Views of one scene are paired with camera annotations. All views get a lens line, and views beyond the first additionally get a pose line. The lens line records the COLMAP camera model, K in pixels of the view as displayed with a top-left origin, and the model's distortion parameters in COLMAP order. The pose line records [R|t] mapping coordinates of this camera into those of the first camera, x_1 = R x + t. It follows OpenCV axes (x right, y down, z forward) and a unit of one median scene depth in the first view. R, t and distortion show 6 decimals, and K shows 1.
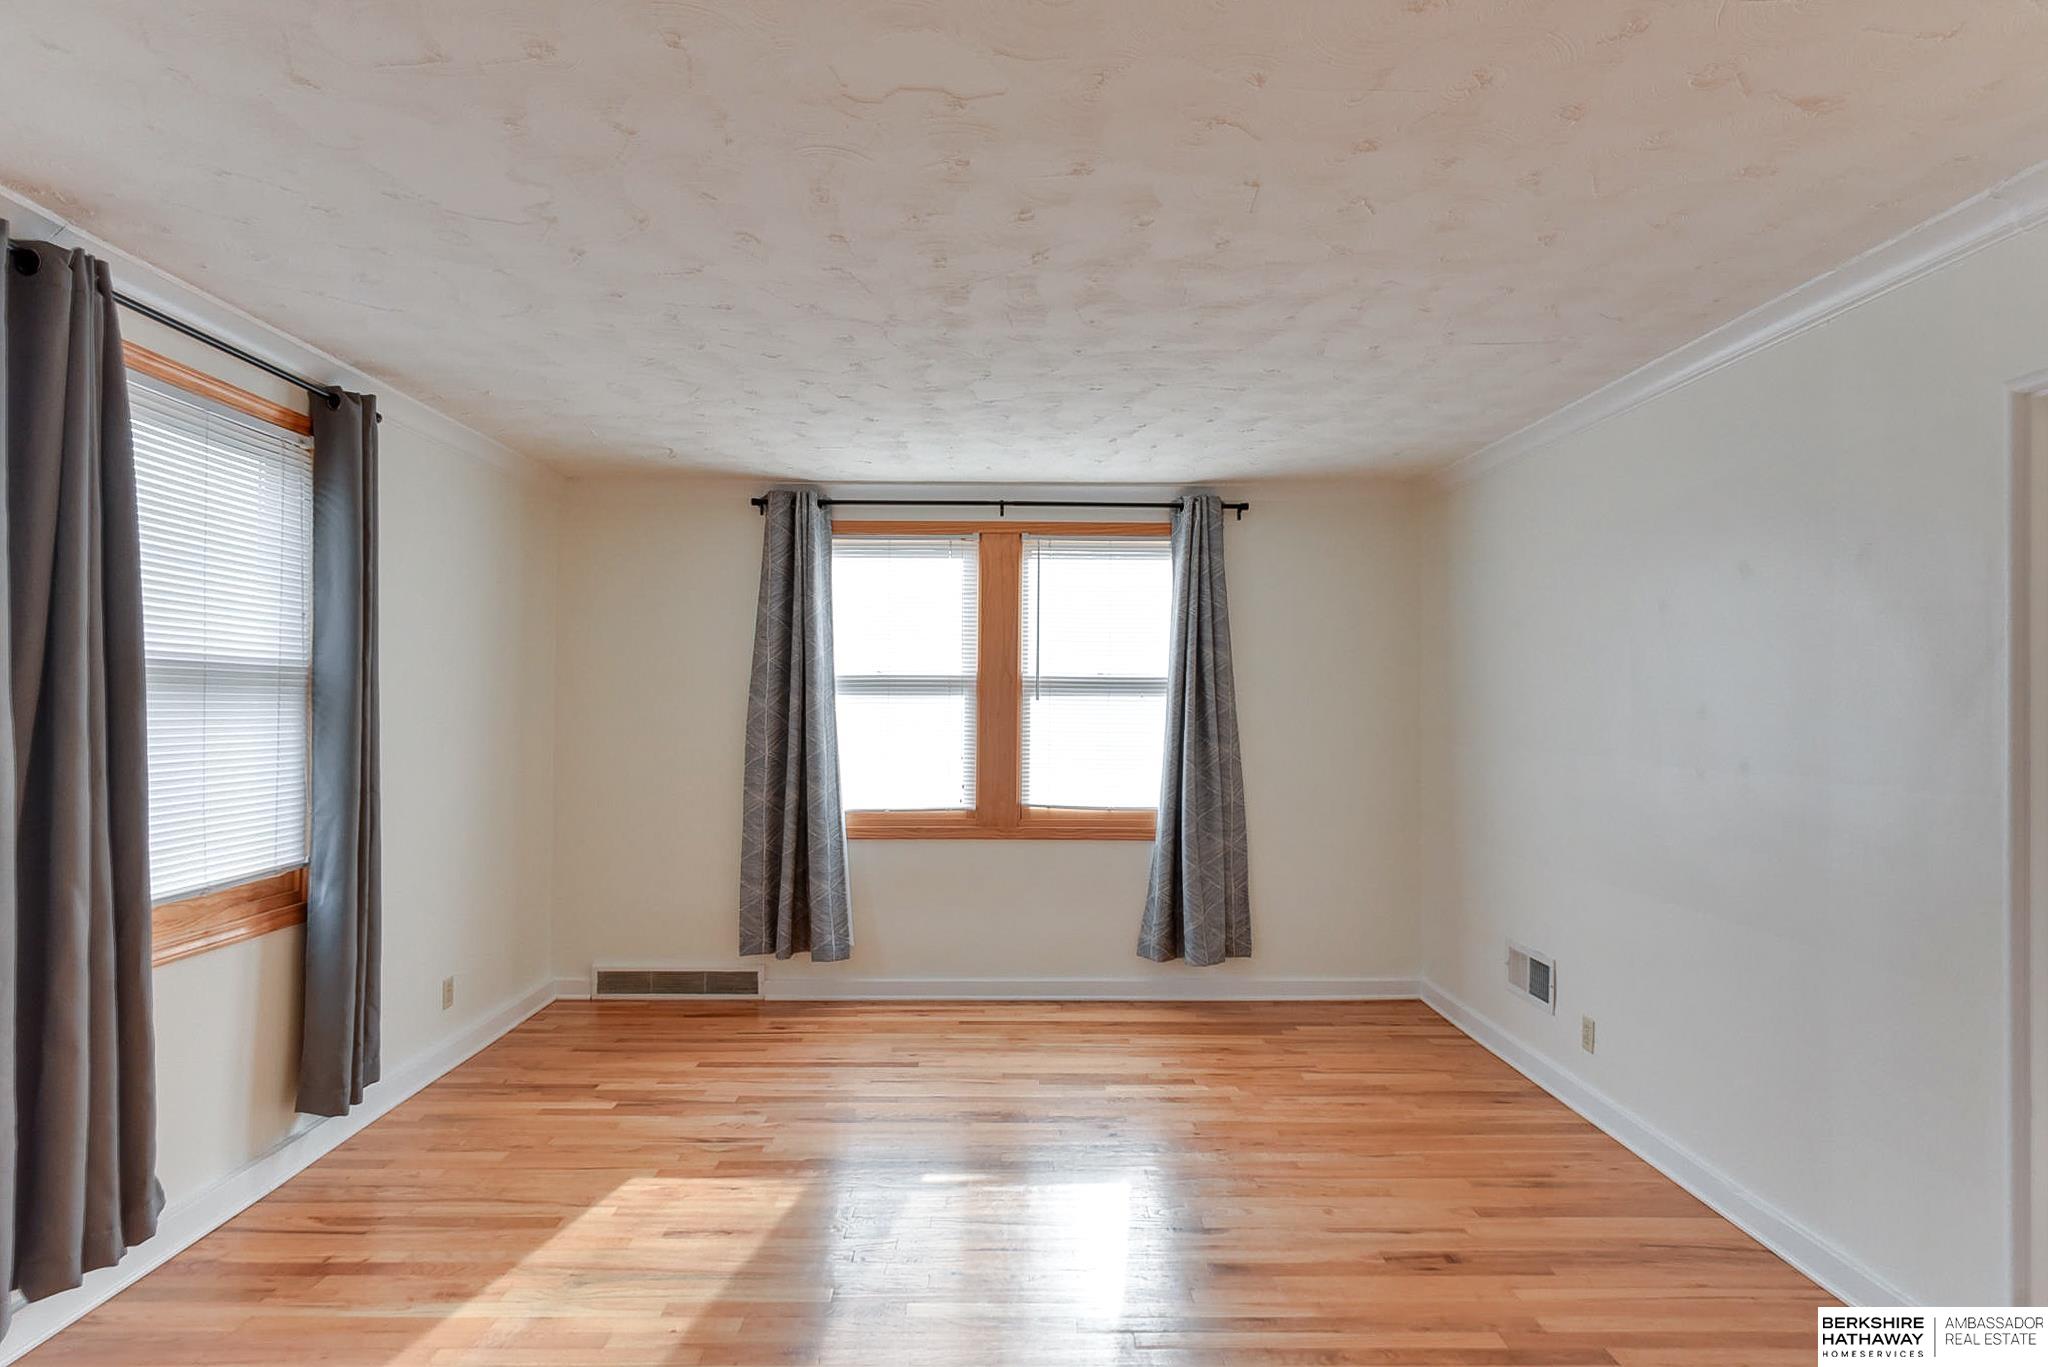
lens RADIAL K [[1081.4, 0, 1020.4], [0, 1081.4, 690.1], [0, 0, 1]] dist [0.008973, -0.001997]
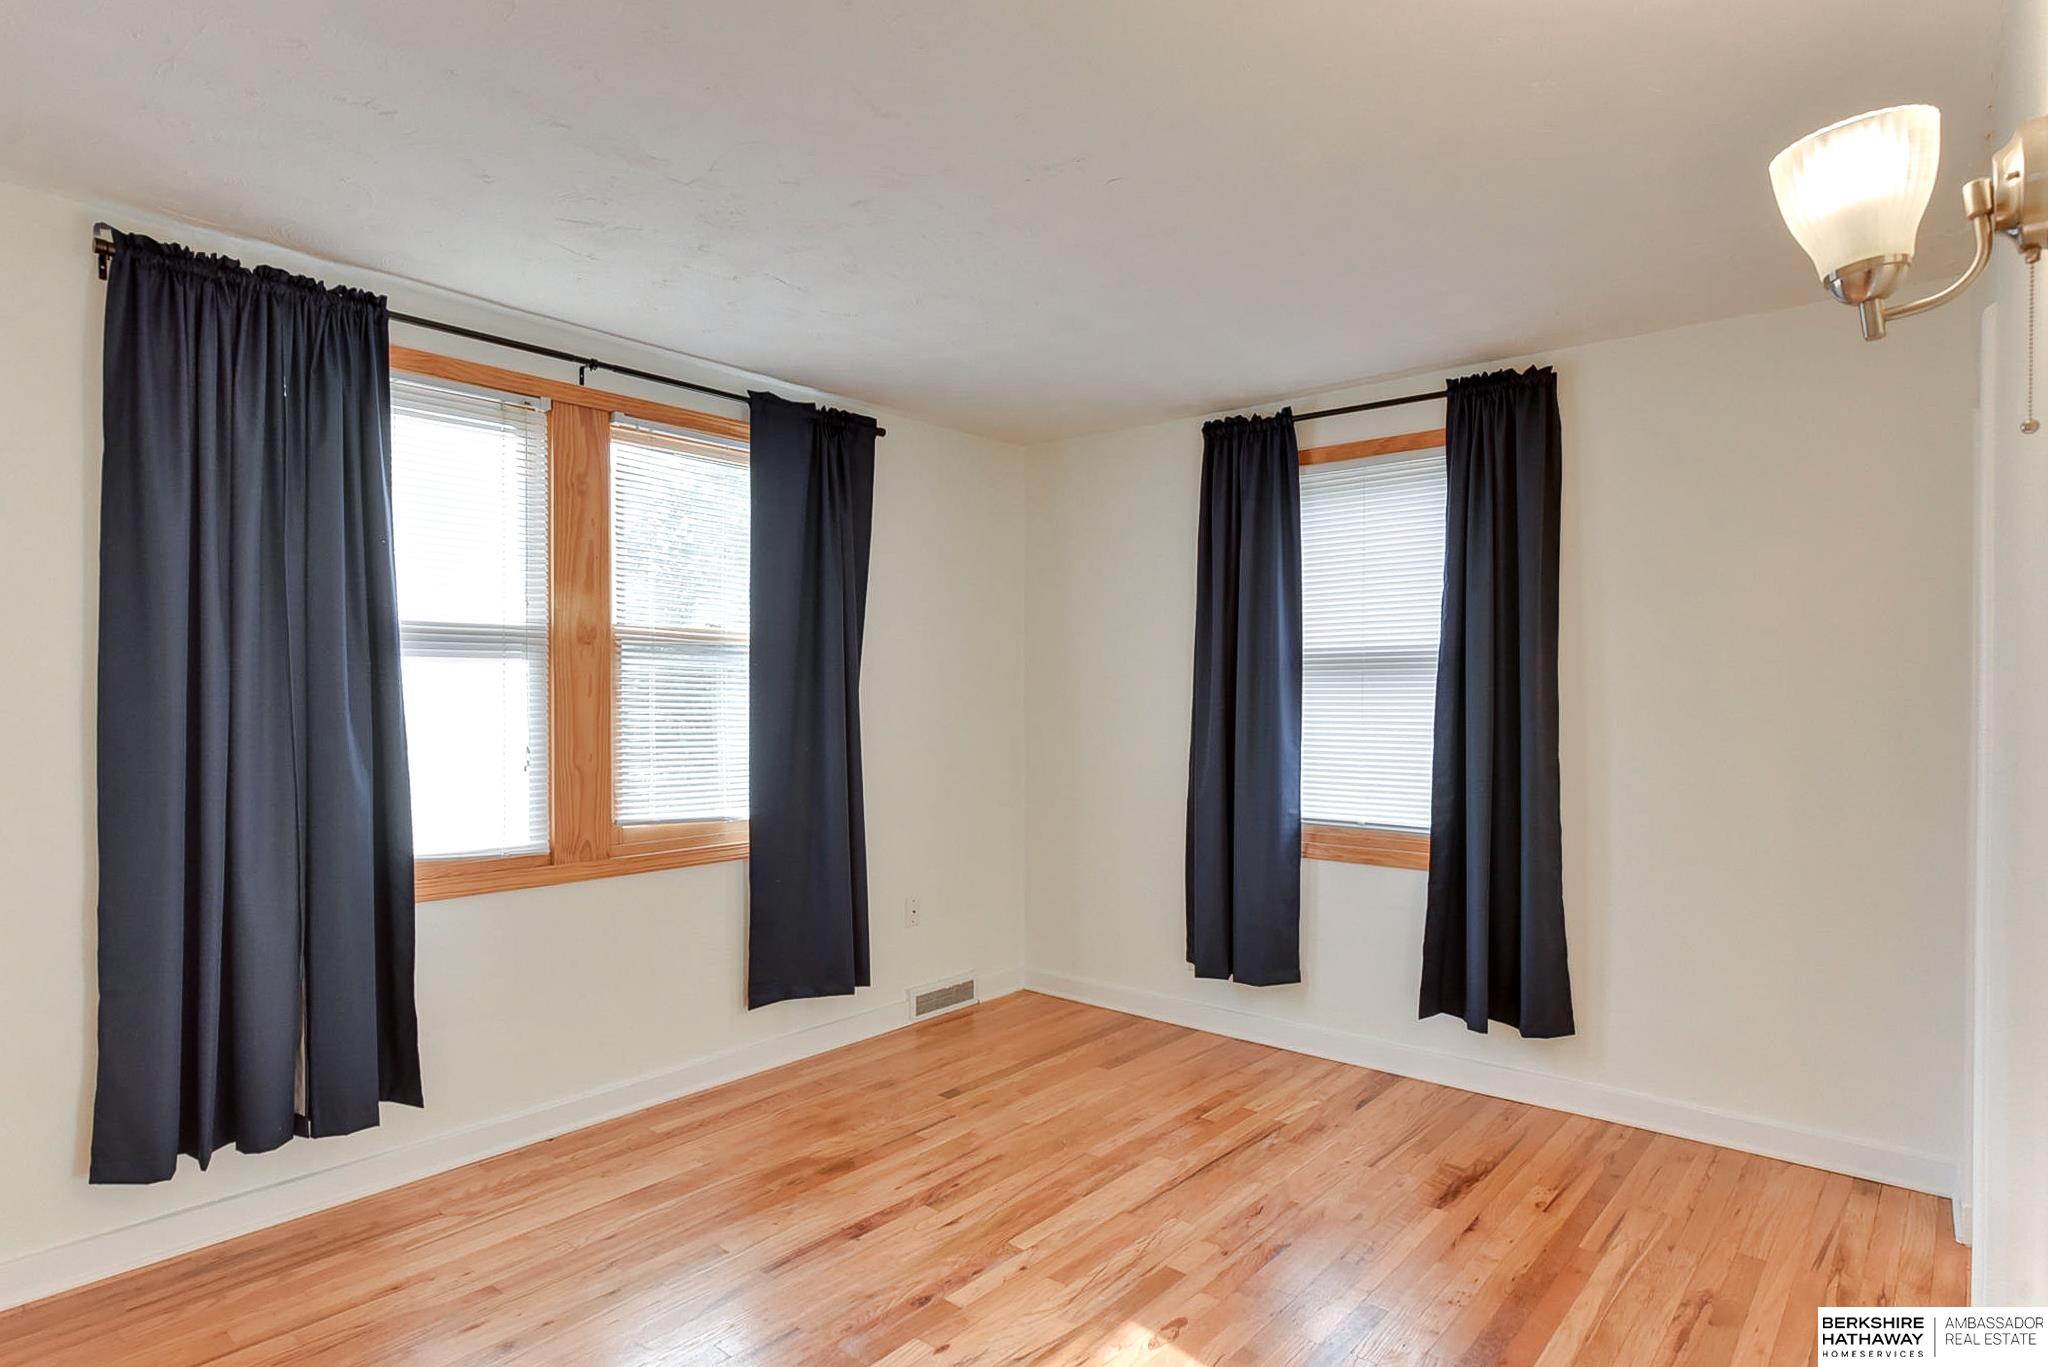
lens RADIAL K [[1081.4, 0, 1039.5], [0, 1081.4, 697.4], [0, 0, 1]] dist [0.008973, -0.001997]
pose [[0.664660, -0.005312, 0.747127, -0.344419], [-0.013230, 0.999734, 0.018878, 0.012288], [-0.747029, -0.022432, 0.664413, 0.395475]]
